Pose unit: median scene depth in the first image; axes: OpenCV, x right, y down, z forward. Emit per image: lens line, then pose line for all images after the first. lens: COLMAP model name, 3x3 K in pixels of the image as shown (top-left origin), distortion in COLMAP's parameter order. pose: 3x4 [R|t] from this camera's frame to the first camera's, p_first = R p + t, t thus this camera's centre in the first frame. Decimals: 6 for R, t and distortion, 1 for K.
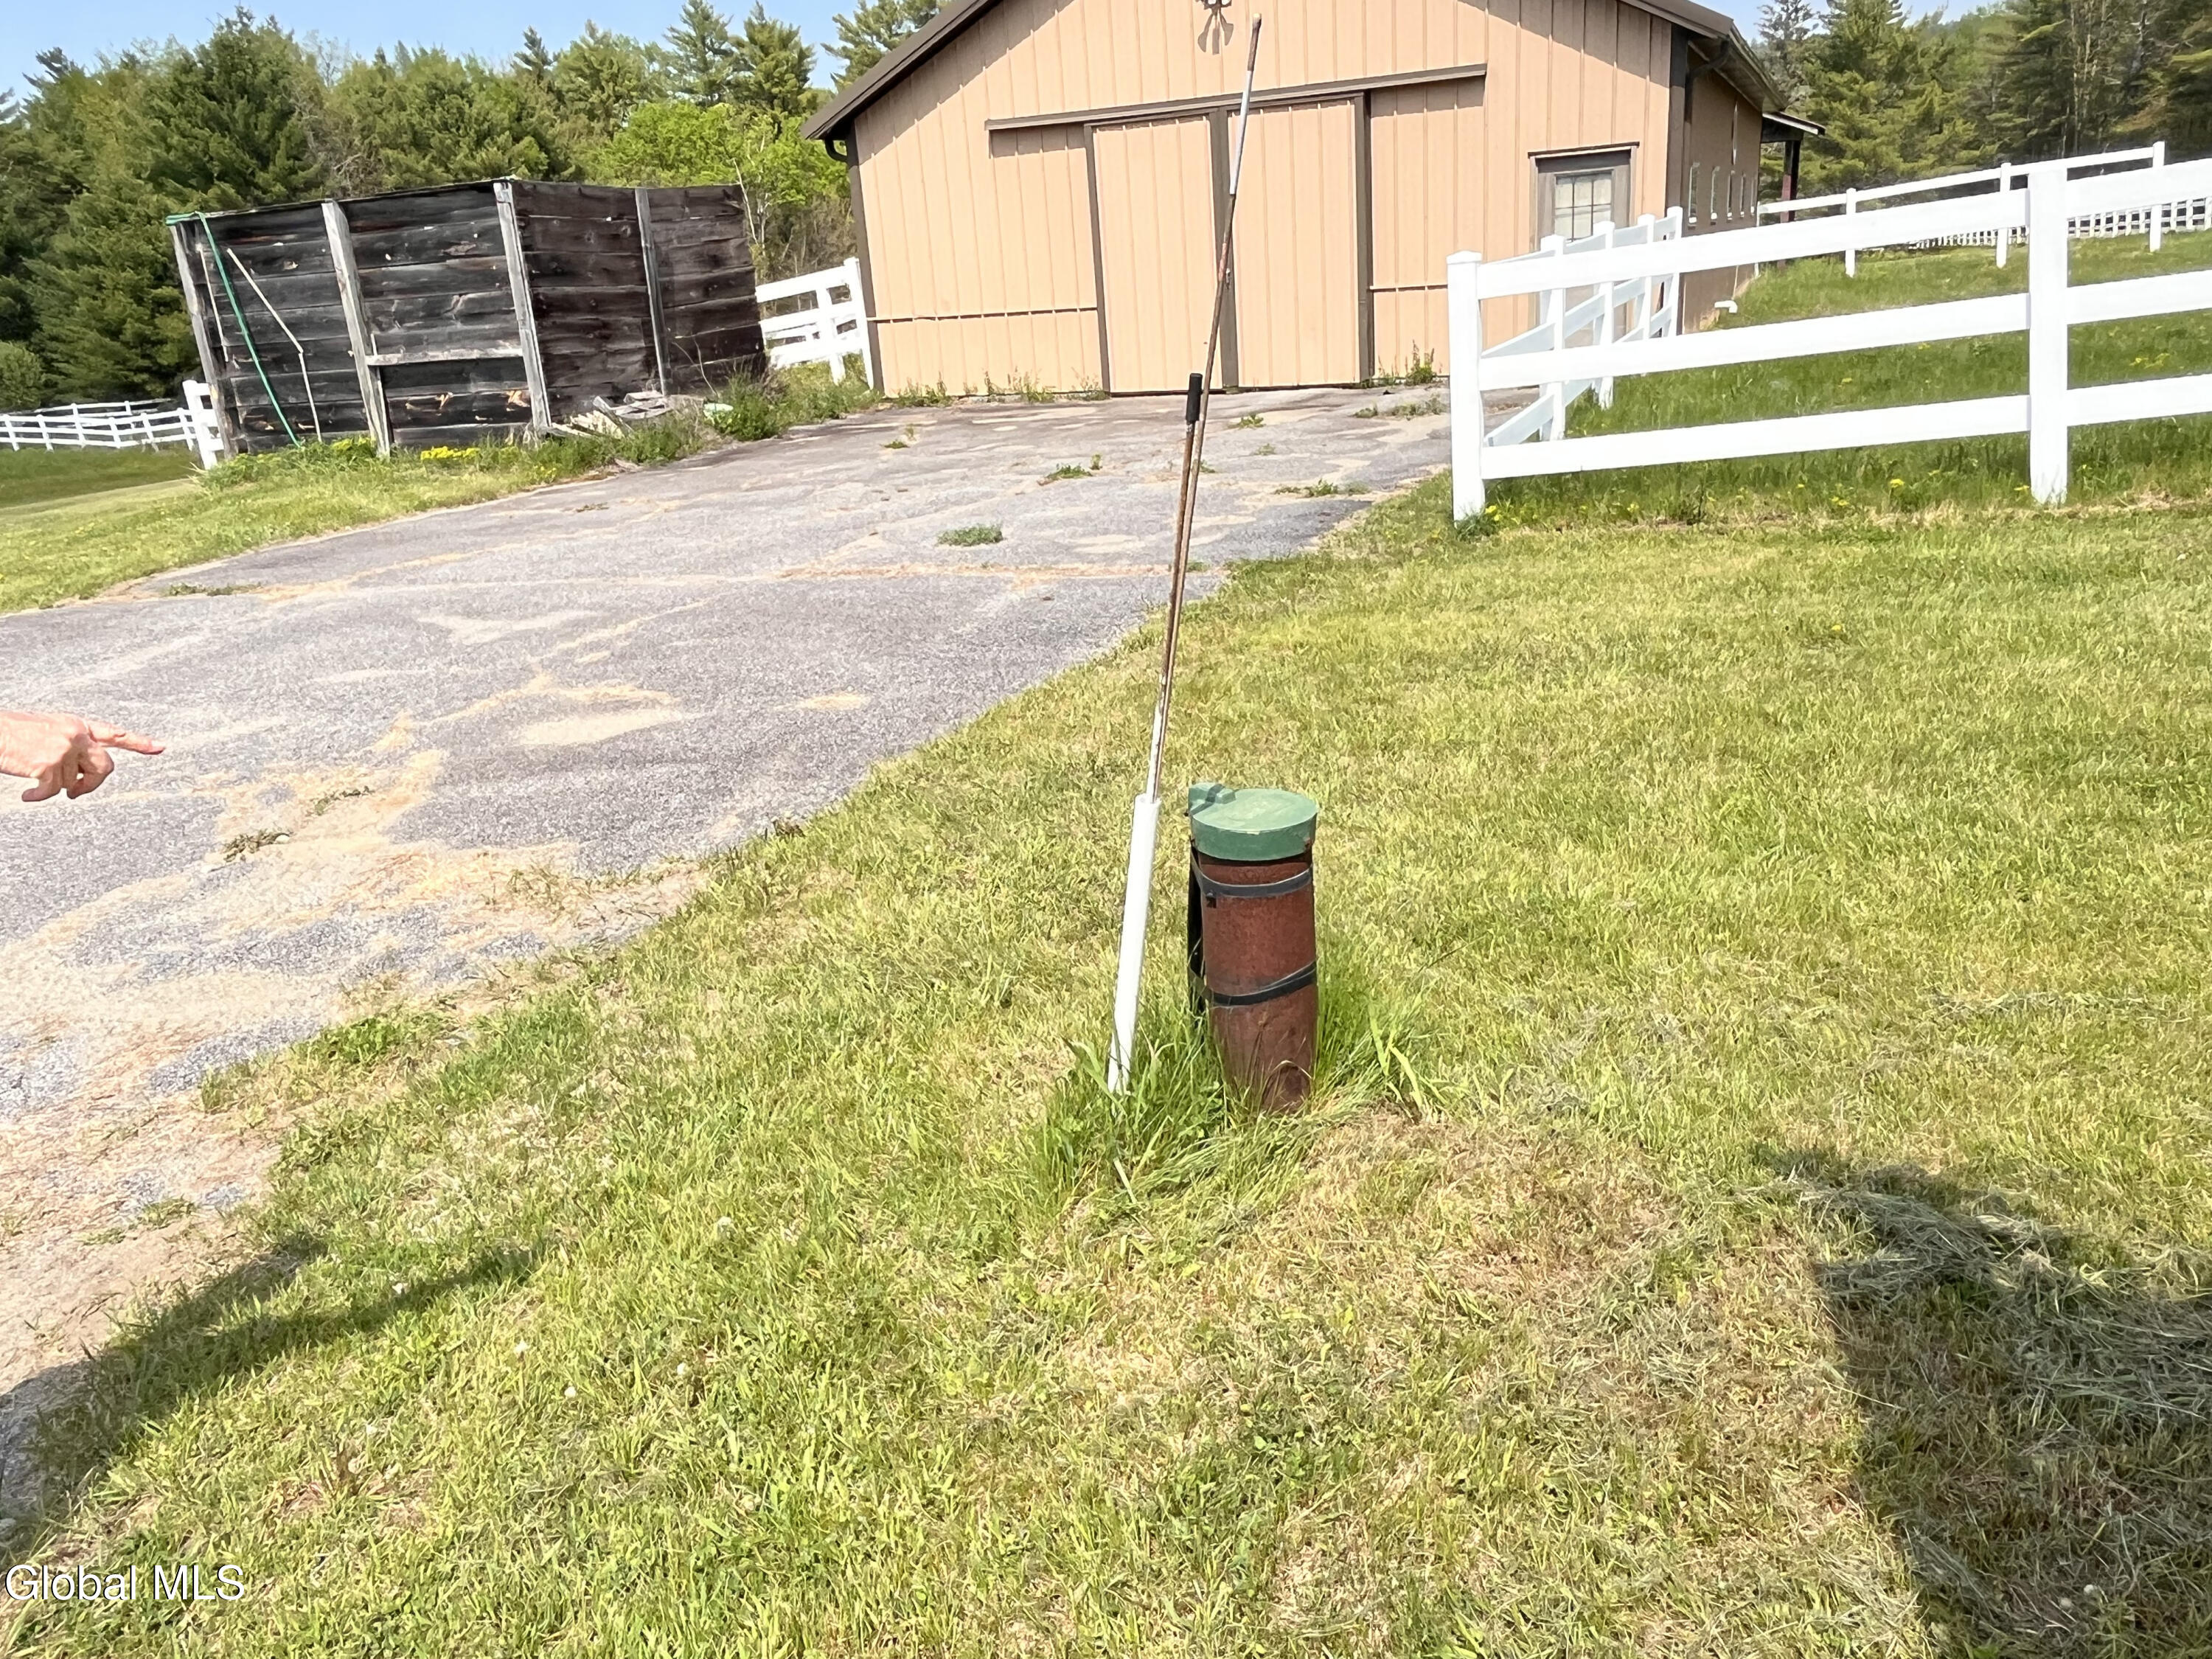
lens RADIAL K [[1663.7, 0, 1112.9], [0, 1663.7, 839.0], [0, 0, 1]] dist [0.005362, -0.006502]
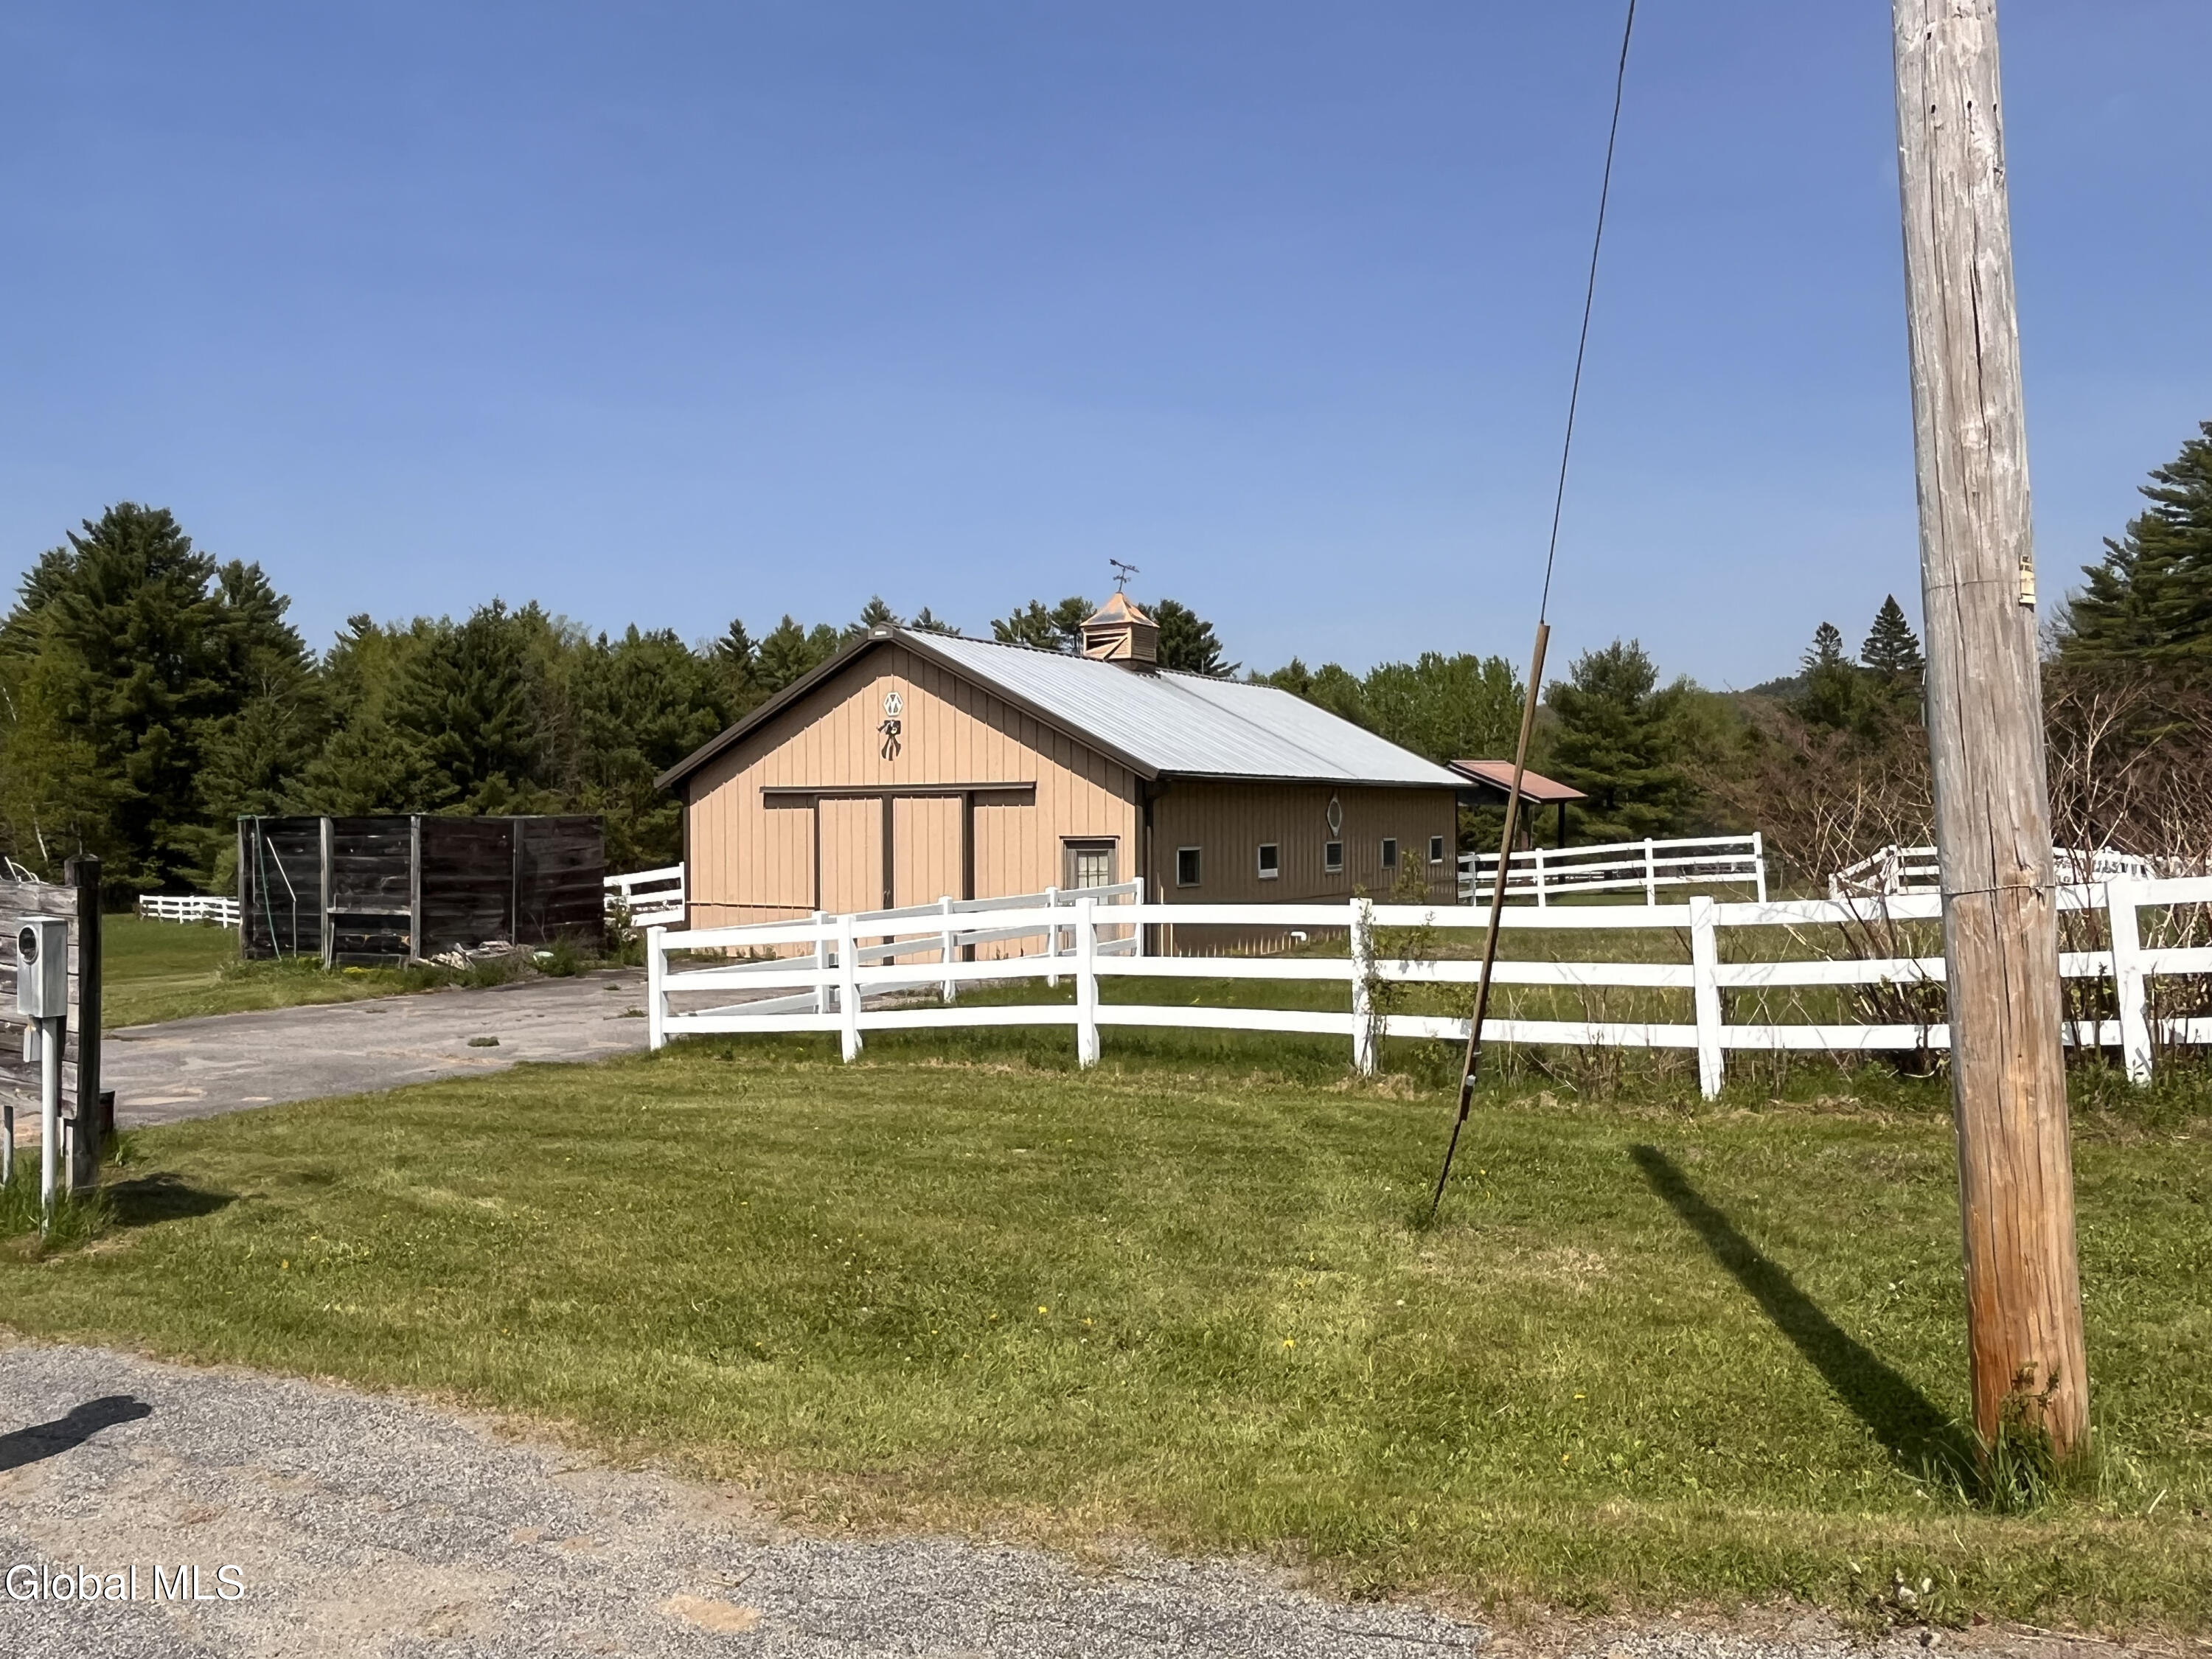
lens RADIAL K [[1663.7, 0, 1112.9], [0, 1663.7, 839.0], [0, 0, 1]] dist [0.005362, -0.006502]
pose [[0.991083, 0.067976, -0.114604, 0.467116], [-0.100511, 0.946034, -0.308085, 0.063077], [0.087477, 0.316857, 0.944431, -0.454678]]
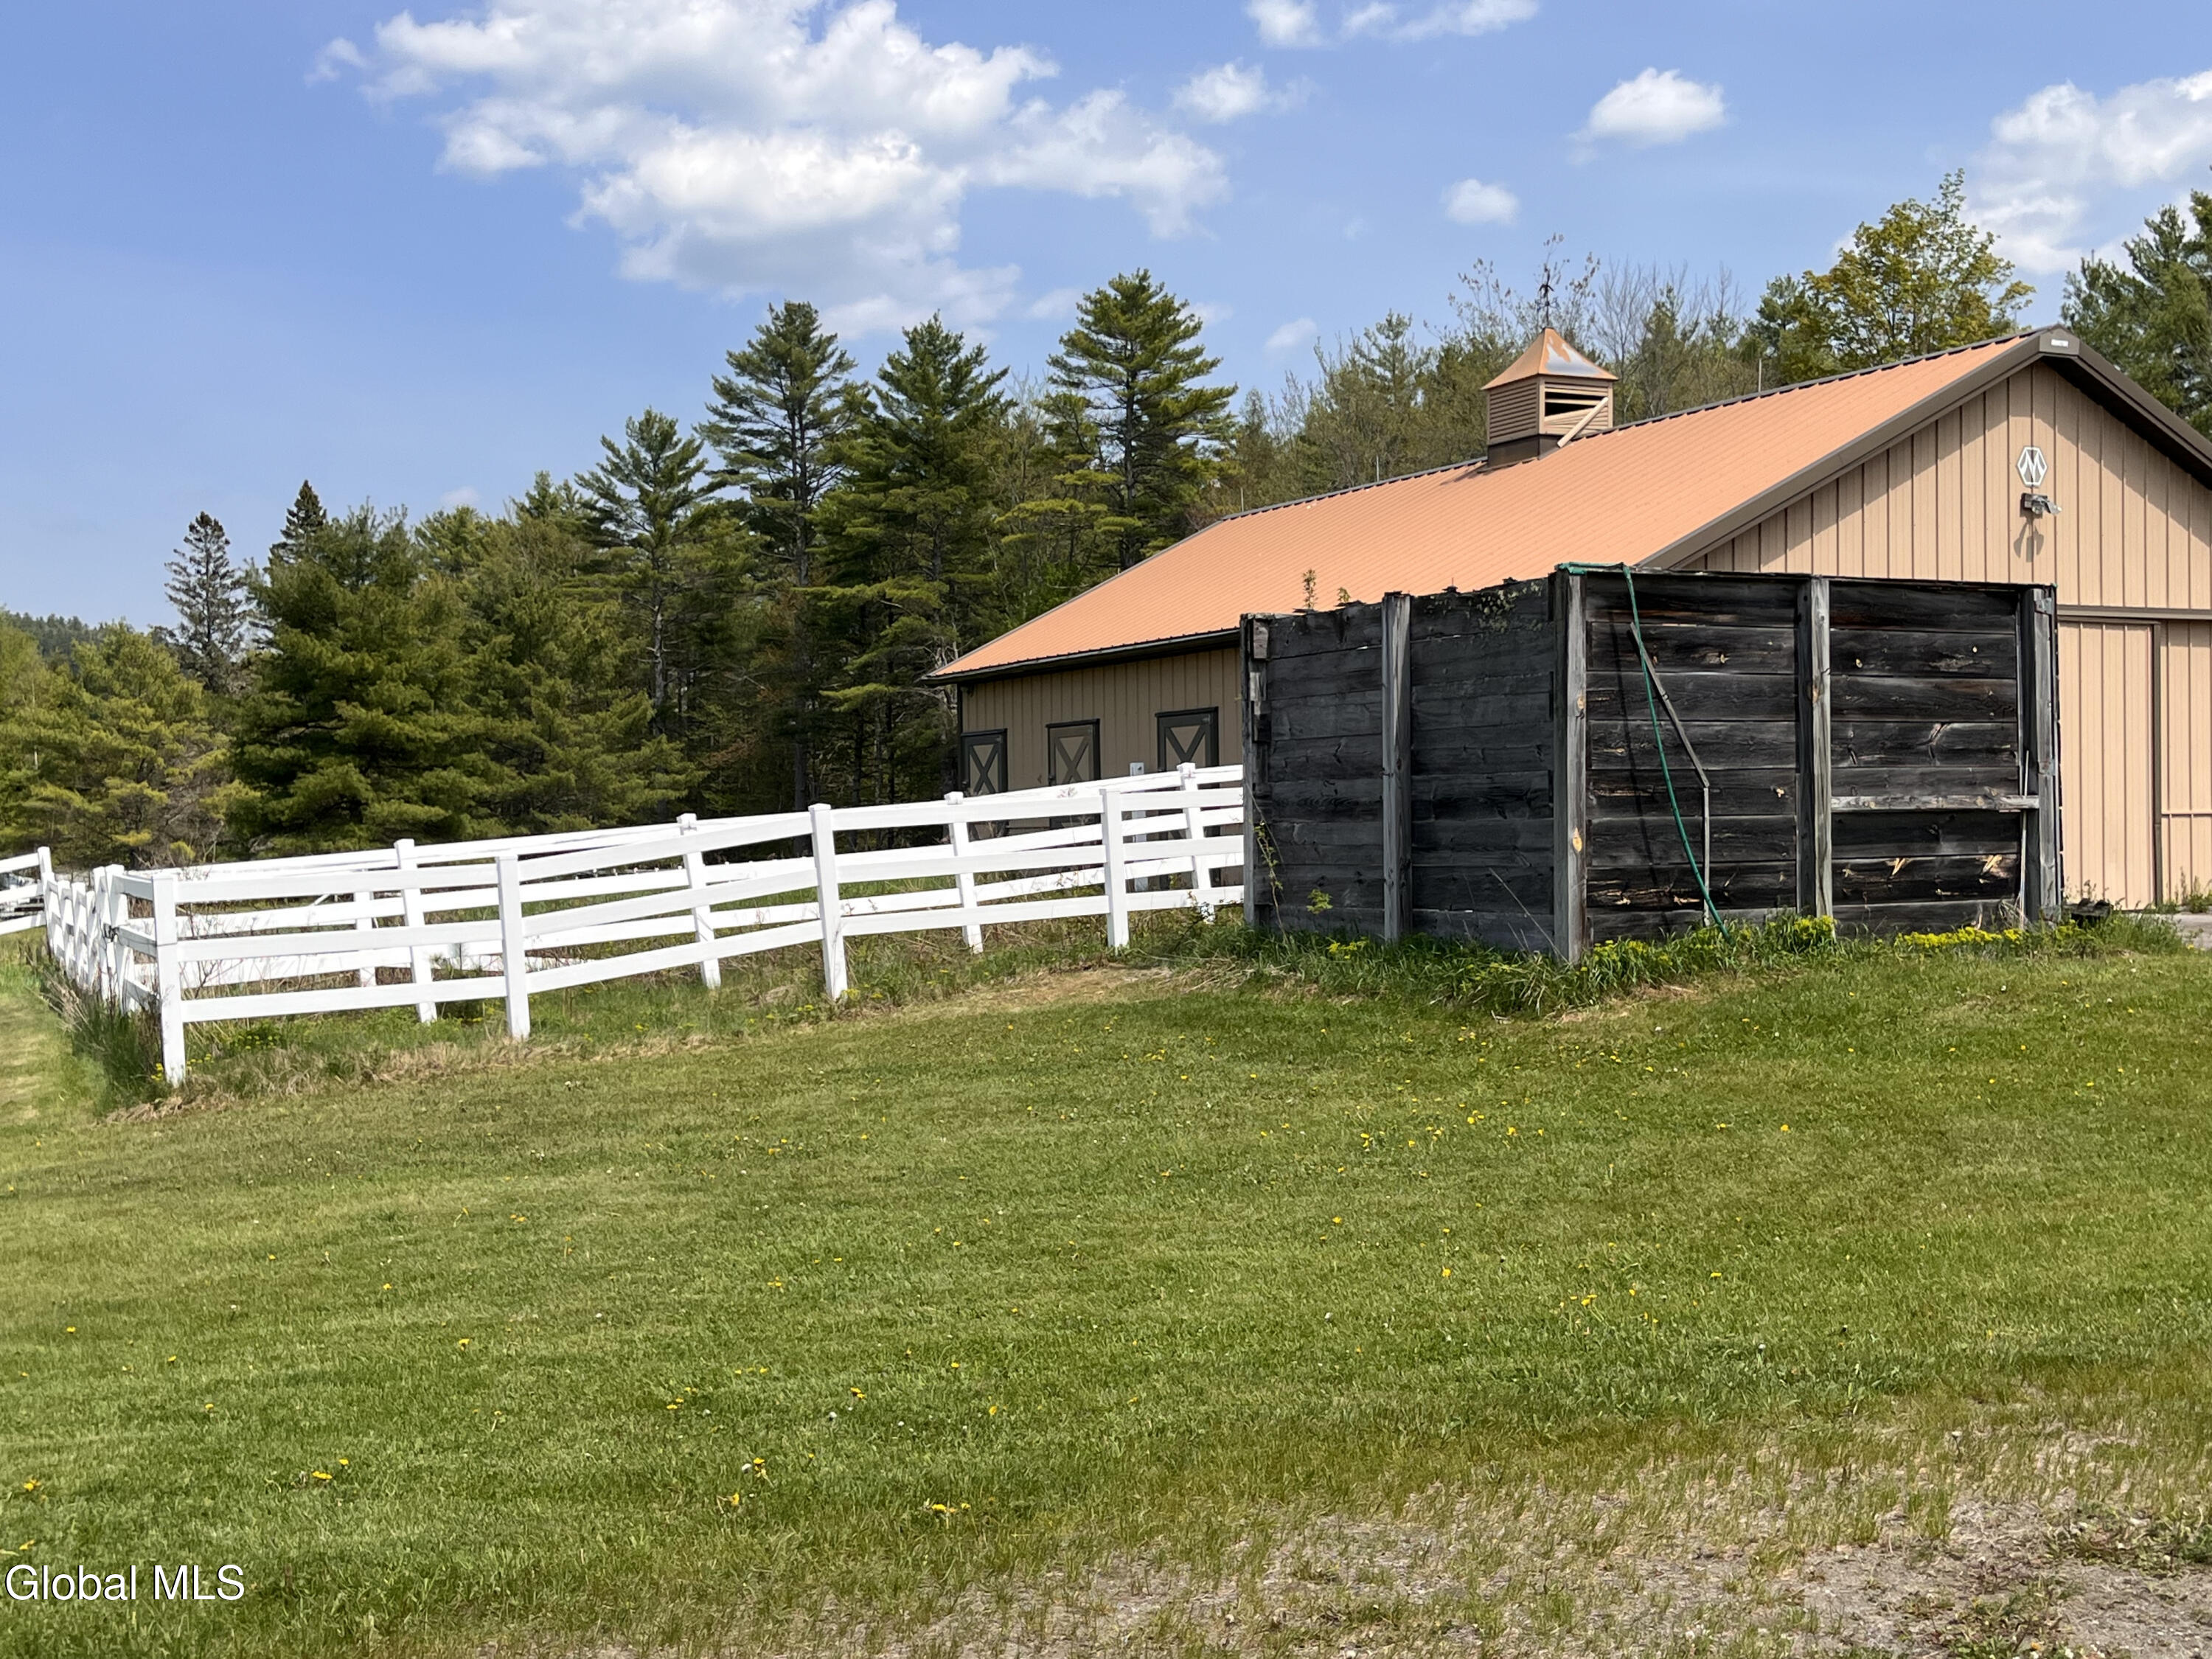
lens RADIAL K [[2557.9, 0, 1116.3], [0, 2557.9, 854.0], [0, 0, 1]] dist [0.014738, 0.001835]
pose [[0.643743, 0.055883, 0.763198, -1.383748], [0.219366, 0.941997, -0.254007, -0.069668], [-0.733126, 0.330935, 0.594146, 0.596100]]
